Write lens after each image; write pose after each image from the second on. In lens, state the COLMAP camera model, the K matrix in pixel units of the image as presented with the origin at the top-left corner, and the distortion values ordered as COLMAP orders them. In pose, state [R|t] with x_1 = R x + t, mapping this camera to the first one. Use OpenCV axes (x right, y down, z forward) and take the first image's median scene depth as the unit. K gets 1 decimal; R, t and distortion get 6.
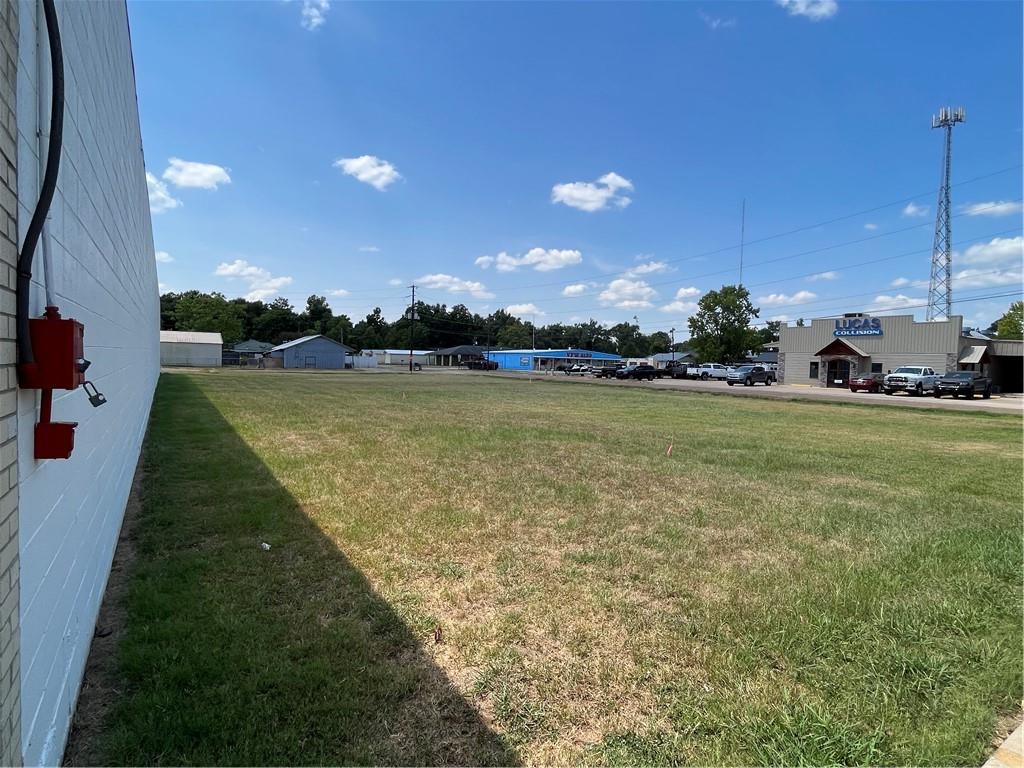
lens RADIAL K [[529.3, 0, 504.6], [0, 529.3, 384.3], [0, 0, 1]] dist [-0.013247, -0.000792]
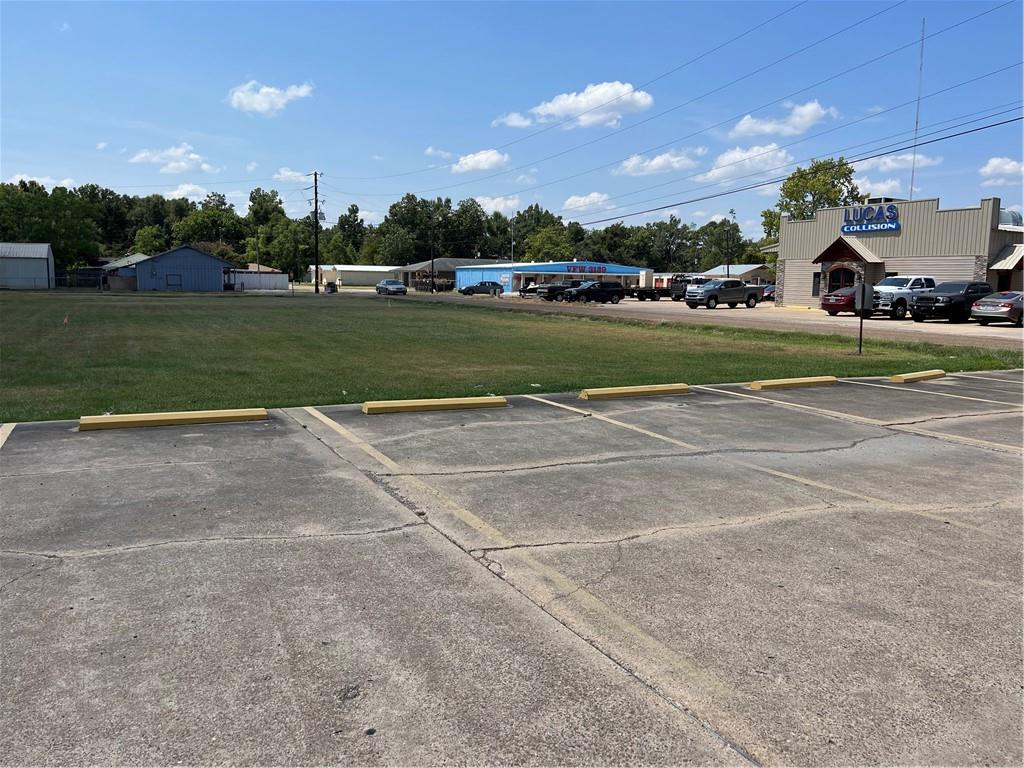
lens RADIAL K [[773.4, 0, 517.0], [0, 773.4, 377.5], [0, 0, 1]] dist [0.048449, -0.056929]
pose [[0.995336, 0.000908, -0.096459, 0.133827], [0.006694, 0.996895, 0.078460, 0.005231], [0.096231, -0.078740, 0.992240, -0.023142]]
